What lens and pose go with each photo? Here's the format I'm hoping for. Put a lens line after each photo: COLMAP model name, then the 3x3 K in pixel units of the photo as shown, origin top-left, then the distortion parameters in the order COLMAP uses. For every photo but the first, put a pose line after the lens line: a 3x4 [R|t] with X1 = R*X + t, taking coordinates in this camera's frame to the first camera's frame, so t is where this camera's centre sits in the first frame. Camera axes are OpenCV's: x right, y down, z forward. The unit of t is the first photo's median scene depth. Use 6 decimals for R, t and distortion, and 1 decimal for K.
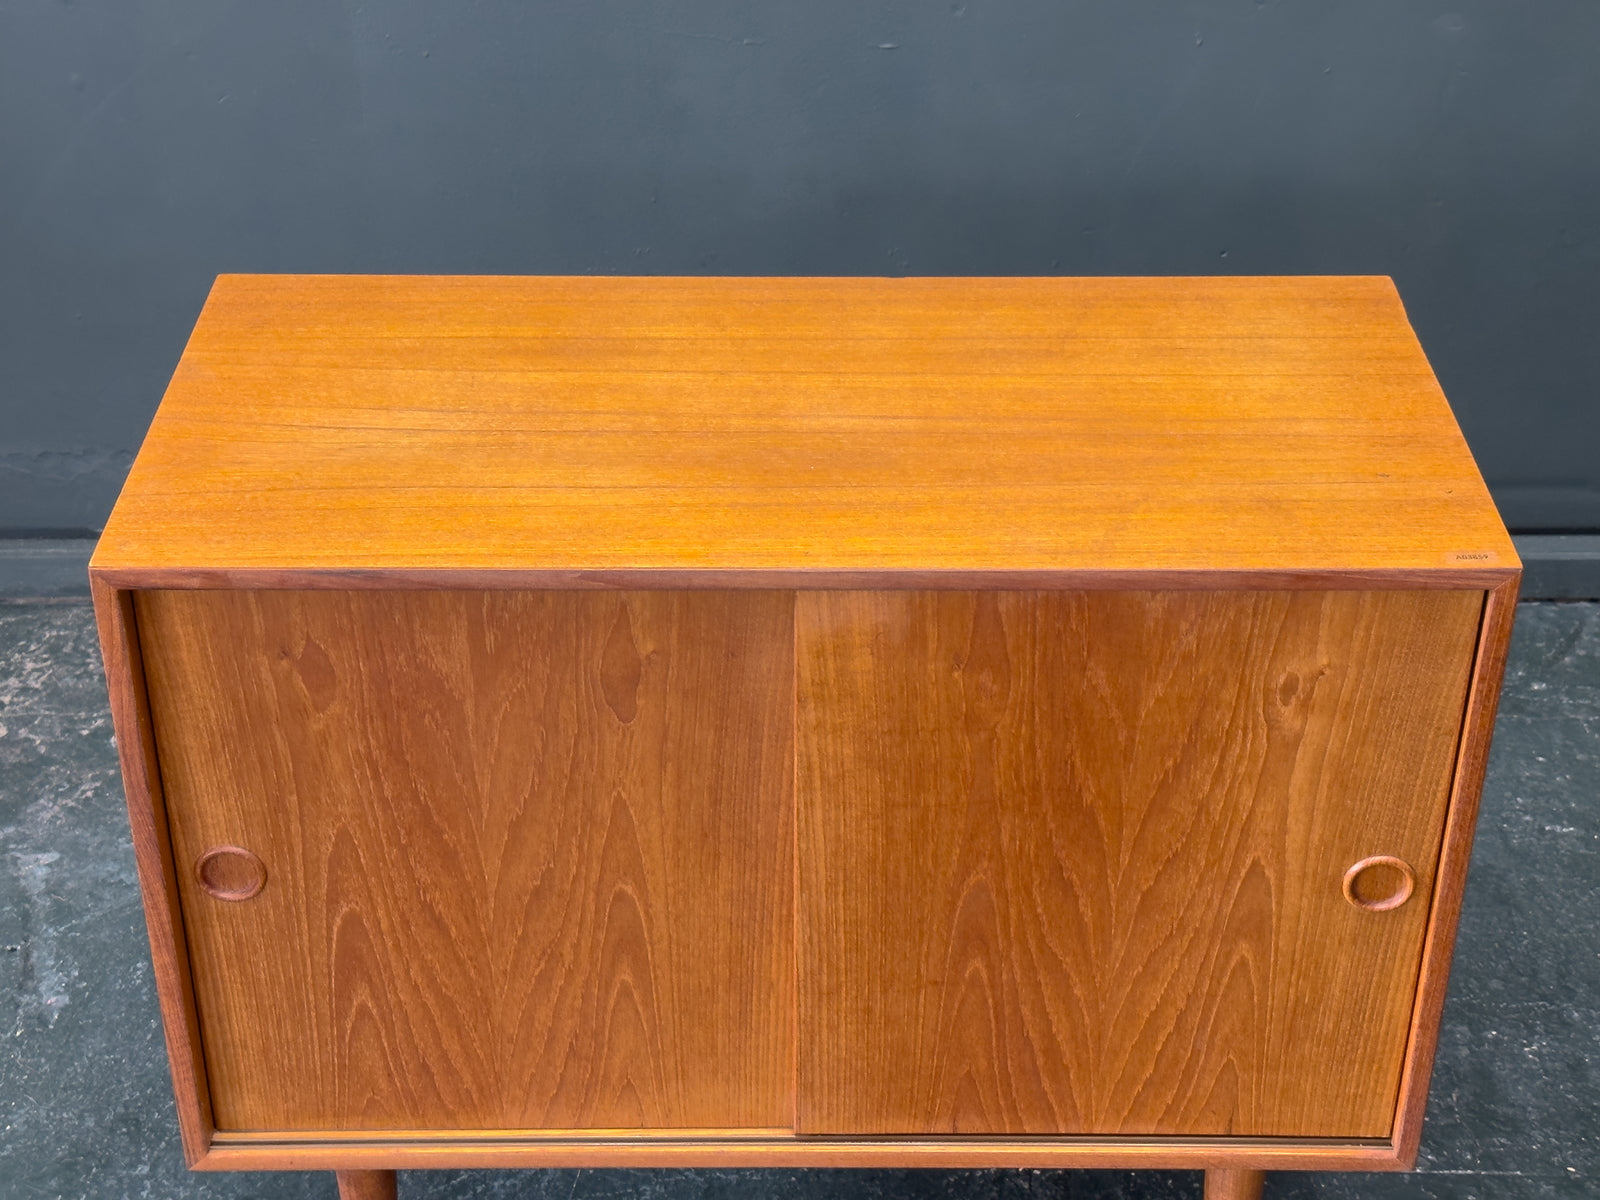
lens RADIAL K [[2519.9, 0, 809.1], [0, 2519.9, 540.4], [0, 0, 1]] dist [0.144787, -0.160097]
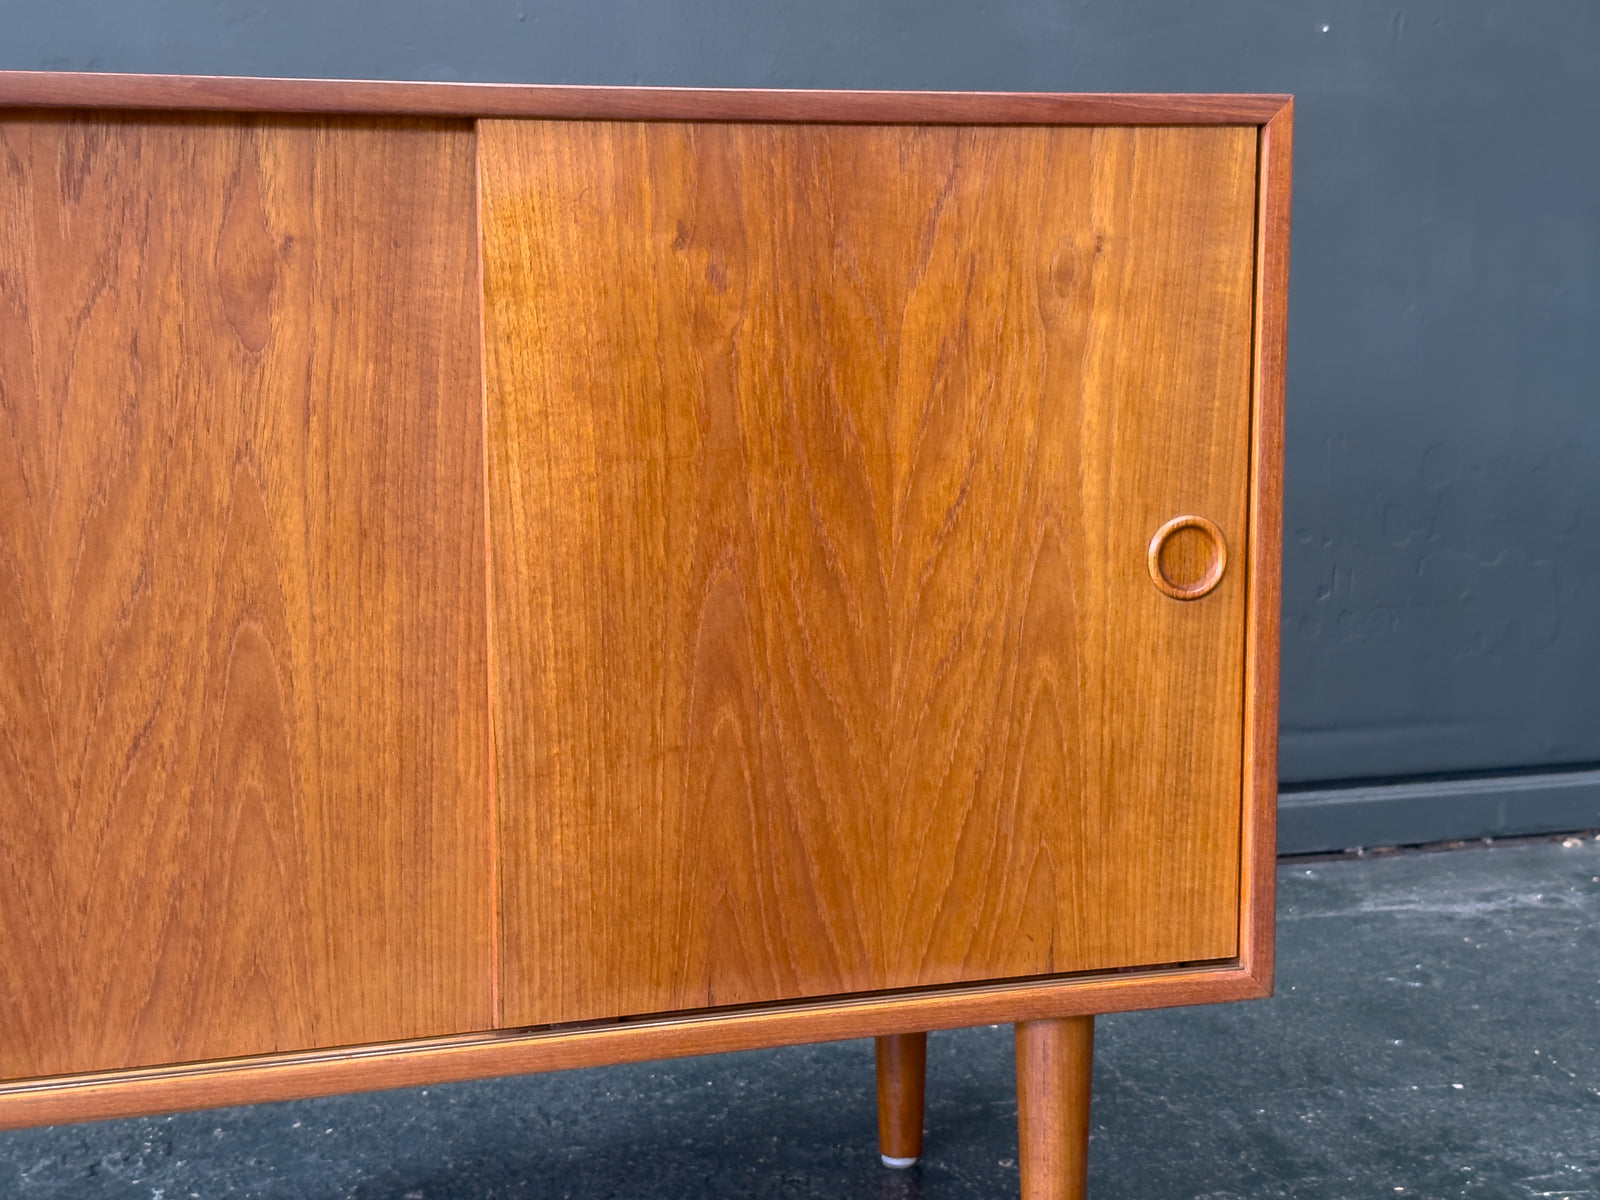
lens RADIAL K [[2426.3, 0, 891.7], [0, 2426.3, 559.0], [0, 0, 1]] dist [0.174734, -0.346043]
pose [[0.957569, -0.041934, 0.285135, -0.093968], [0.156296, 0.906796, -0.391527, 0.413680], [-0.242141, 0.419480, 0.874874, 0.305179]]
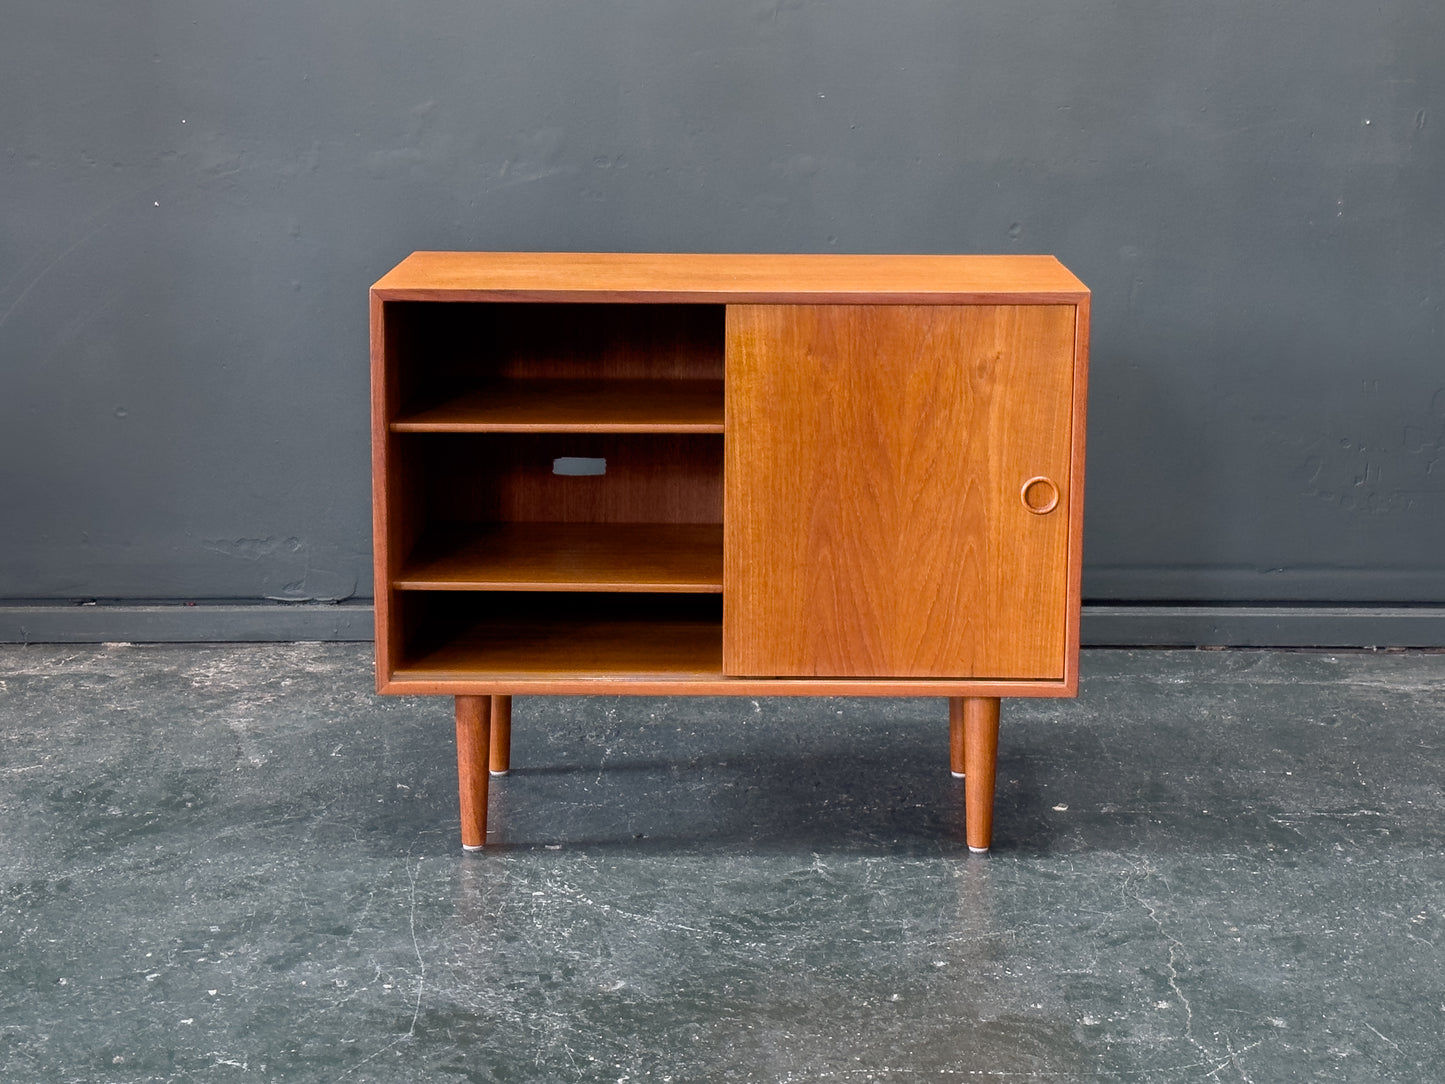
lens RADIAL K [[2530.7, 0, 766.4], [0, 2530.7, 418.9], [0, 0, 1]] dist [0.148542, -0.107212]
pose [[0.999993, 0.003536, -0.001418, 0.026151], [-0.003809, 0.927708, -0.373286, 0.735553], [-0.000005, 0.373289, 0.927715, -0.697251]]
